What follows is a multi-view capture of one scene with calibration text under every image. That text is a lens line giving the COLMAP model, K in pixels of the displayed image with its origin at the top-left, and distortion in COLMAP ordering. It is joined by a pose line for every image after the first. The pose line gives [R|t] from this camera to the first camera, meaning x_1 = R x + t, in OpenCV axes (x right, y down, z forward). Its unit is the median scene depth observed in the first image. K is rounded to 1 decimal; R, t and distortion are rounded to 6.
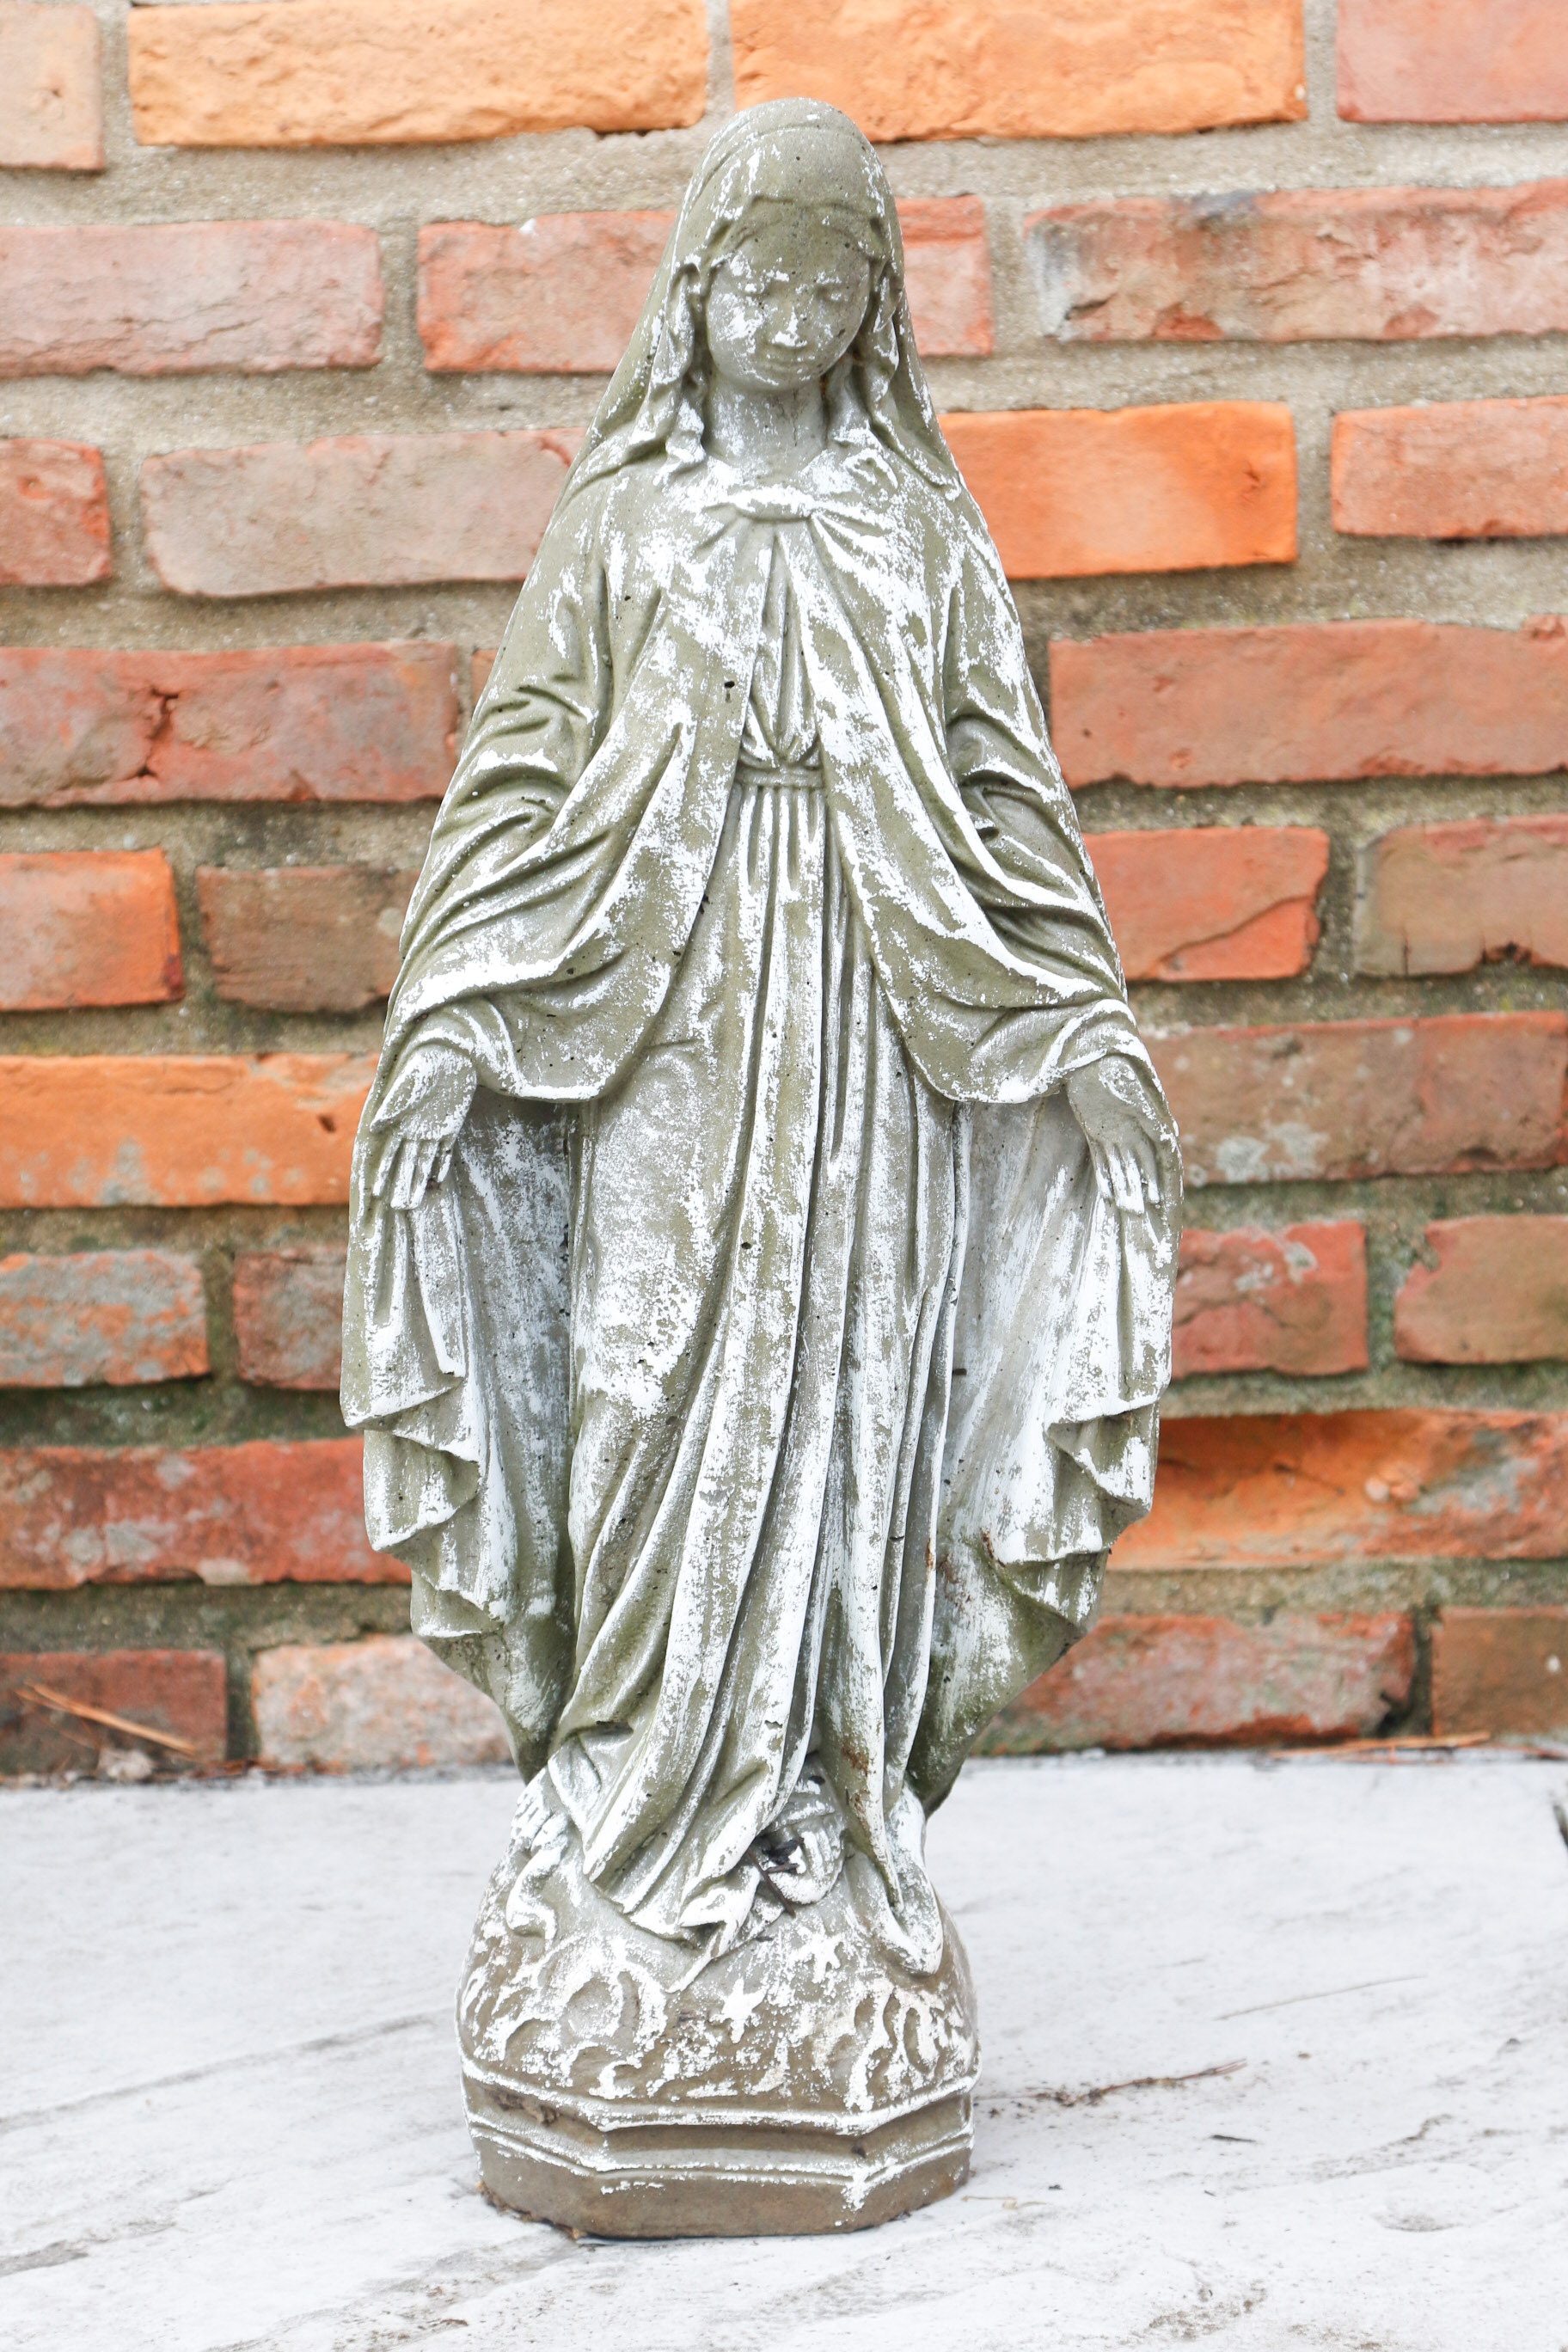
lens RADIAL K [[5737.9, 0, 794.3], [0, 5737.9, 1187.2], [0, 0, 1]] dist [0.120863, 0.000000]
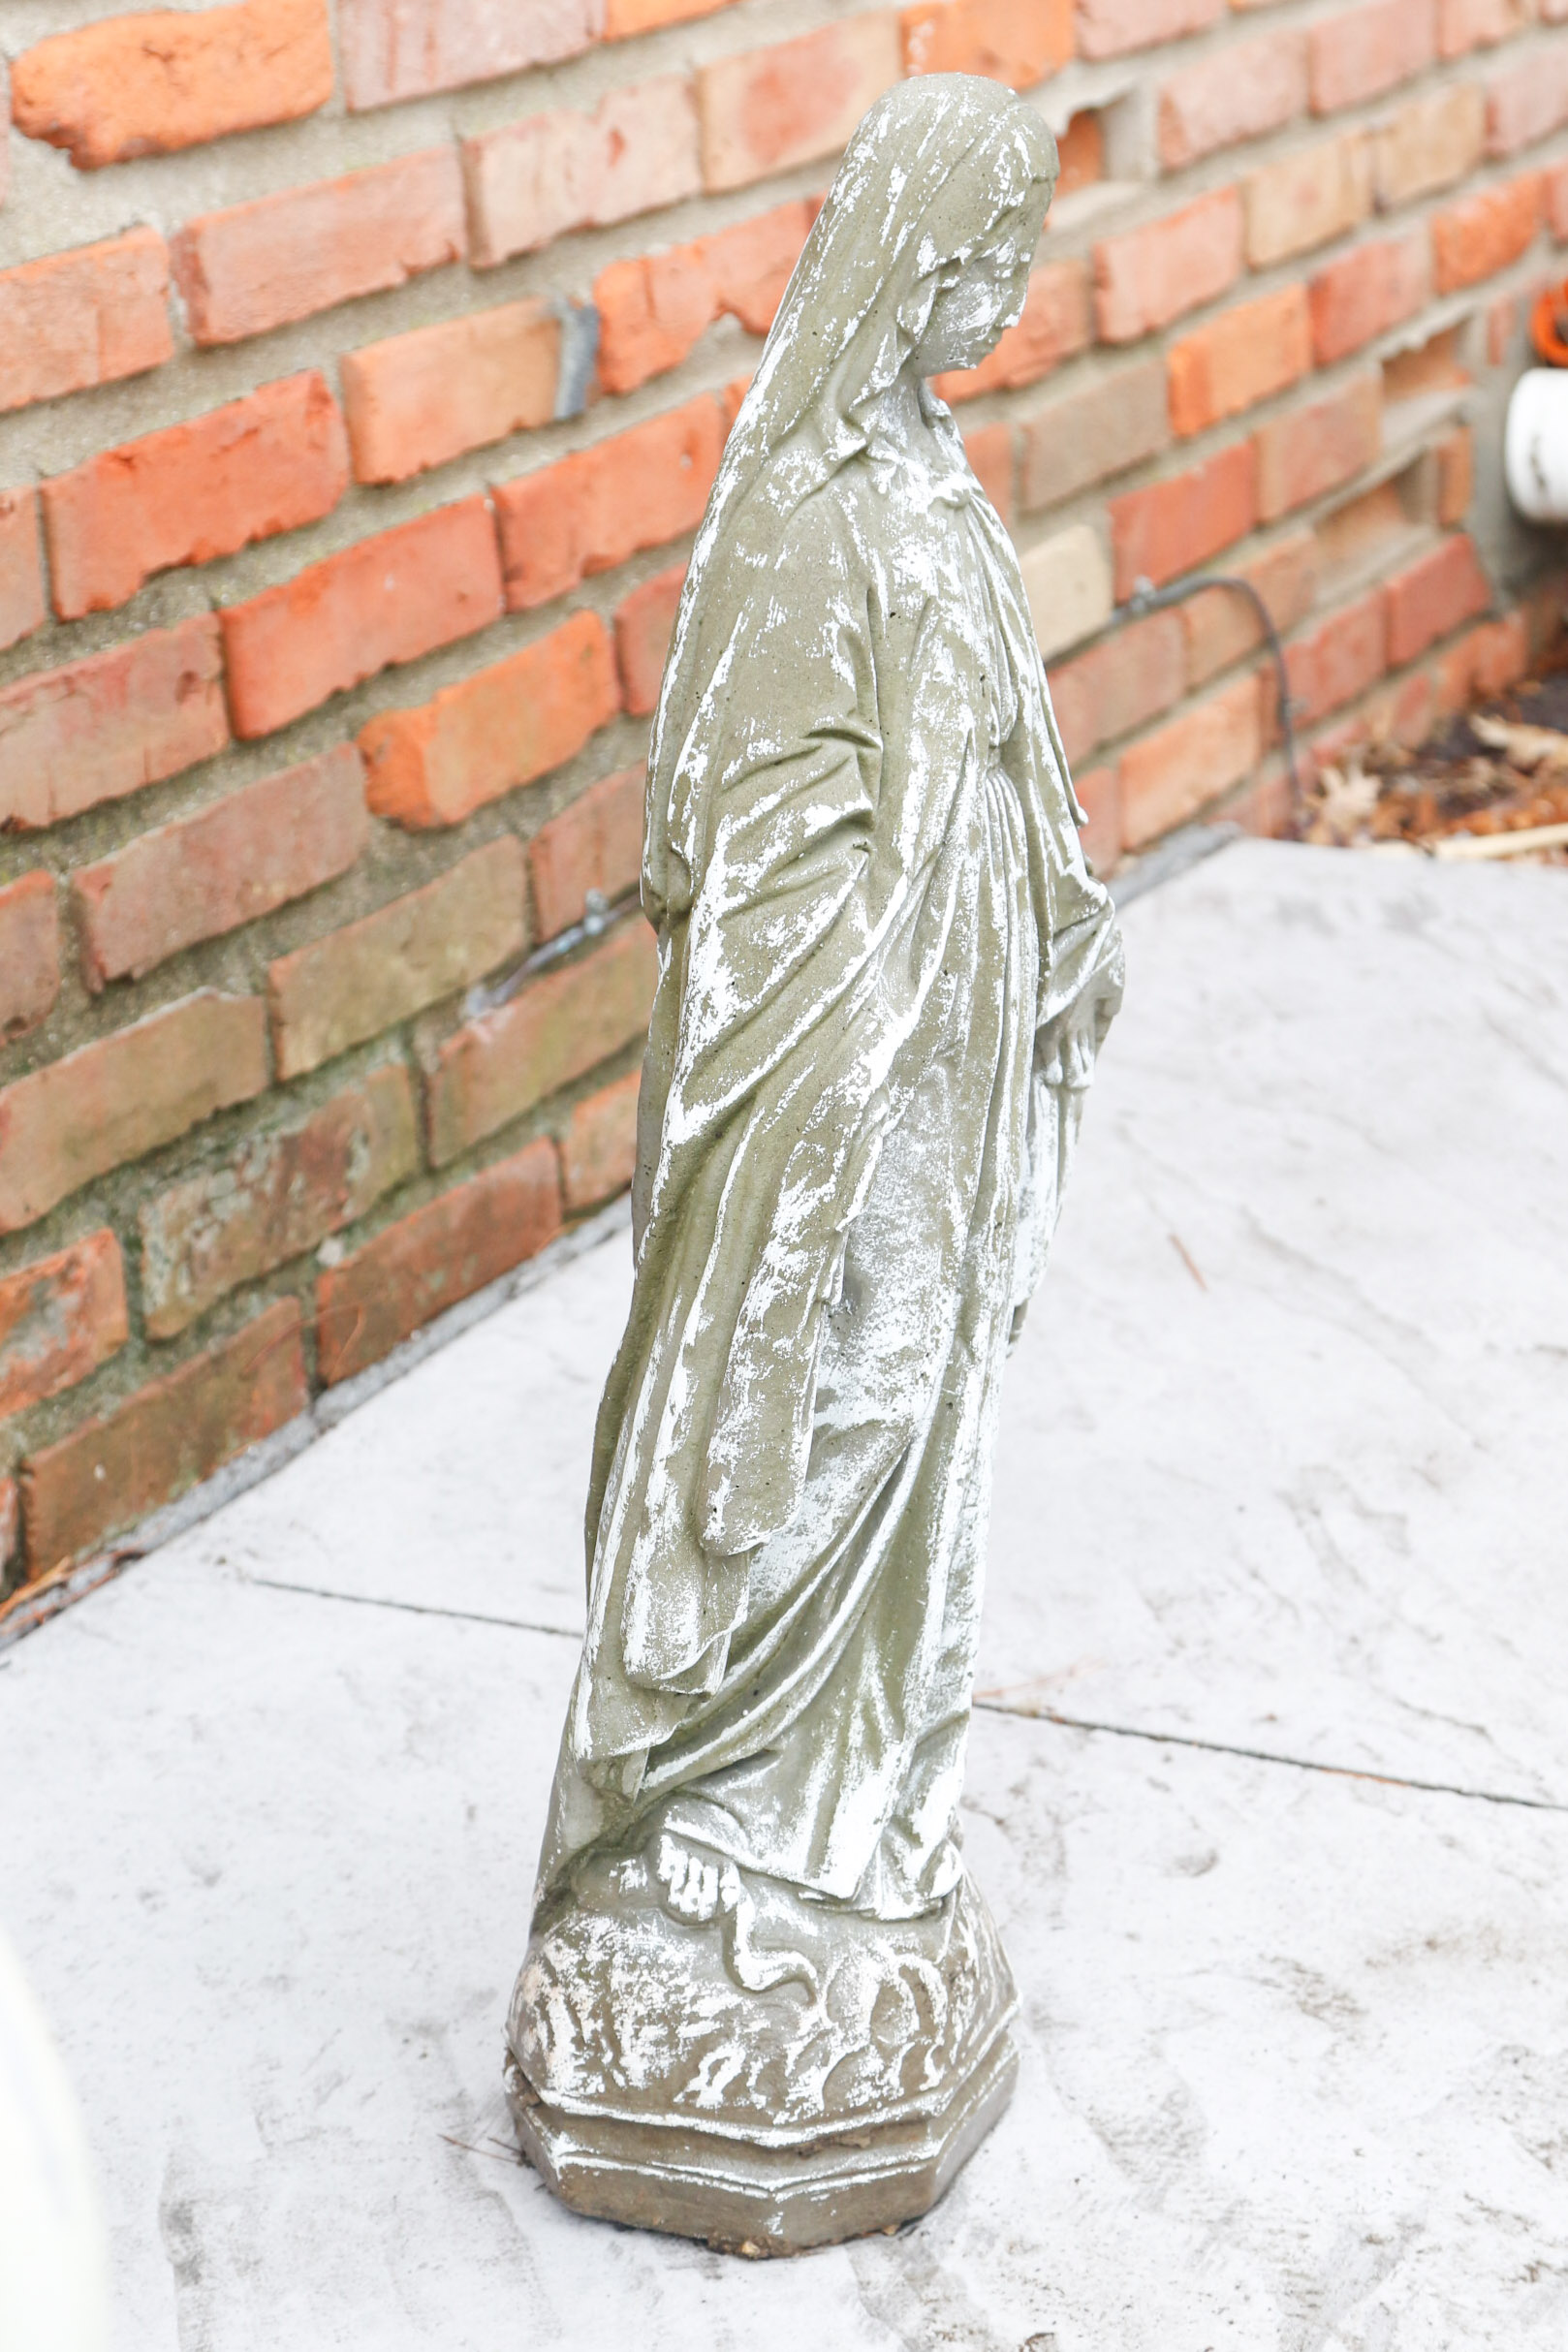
lens RADIAL K [[4707.3, 0, 760.2], [0, 4707.3, 1180.2], [0, 0, 1]] dist [0.018940, 0.000000]
pose [[0.427463, -0.300369, 0.852675, -0.701820], [0.198970, 0.951321, 0.235371, -0.192886], [-0.881865, 0.069045, 0.466419, 0.632171]]
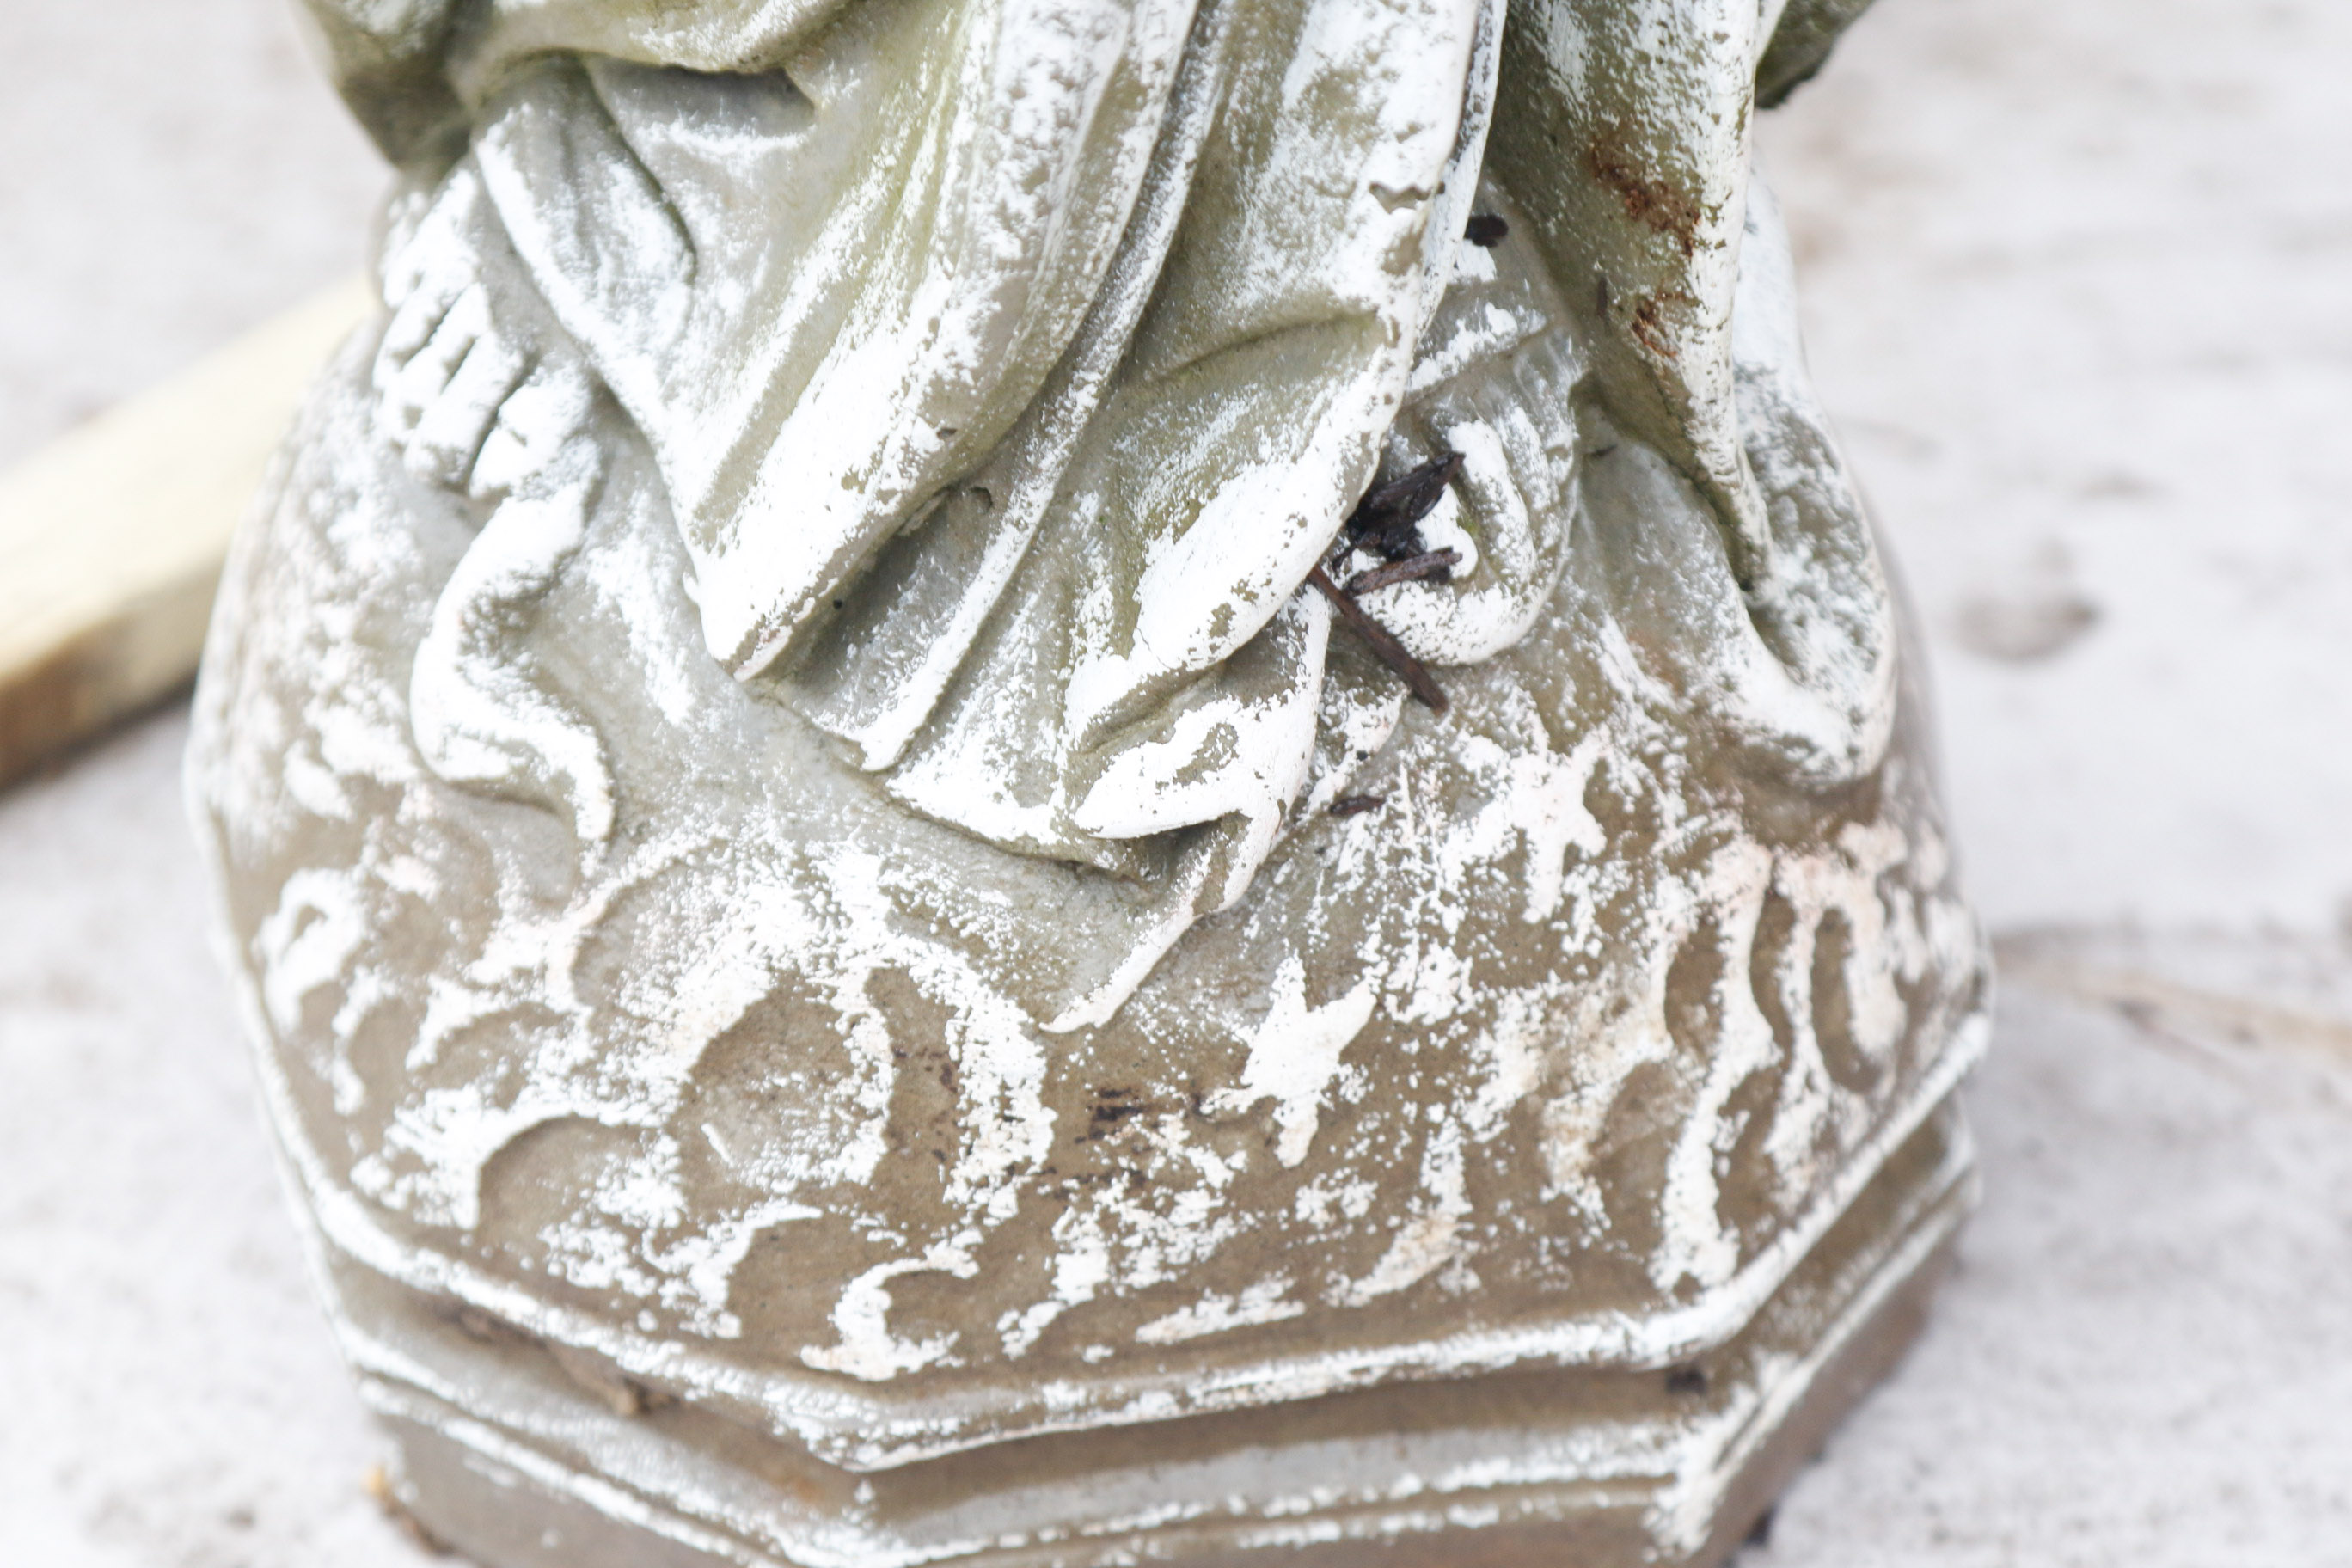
lens RADIAL K [[9586.6, 0, 1179.0], [0, 9586.6, 794.5], [0, 0, 1]] dist [0.450434, 0.000000]
pose [[0.985674, -0.117067, 0.121419, -0.072970], [0.051340, 0.893979, 0.445158, -0.085893], [-0.160660, -0.432547, 0.887182, 0.575872]]
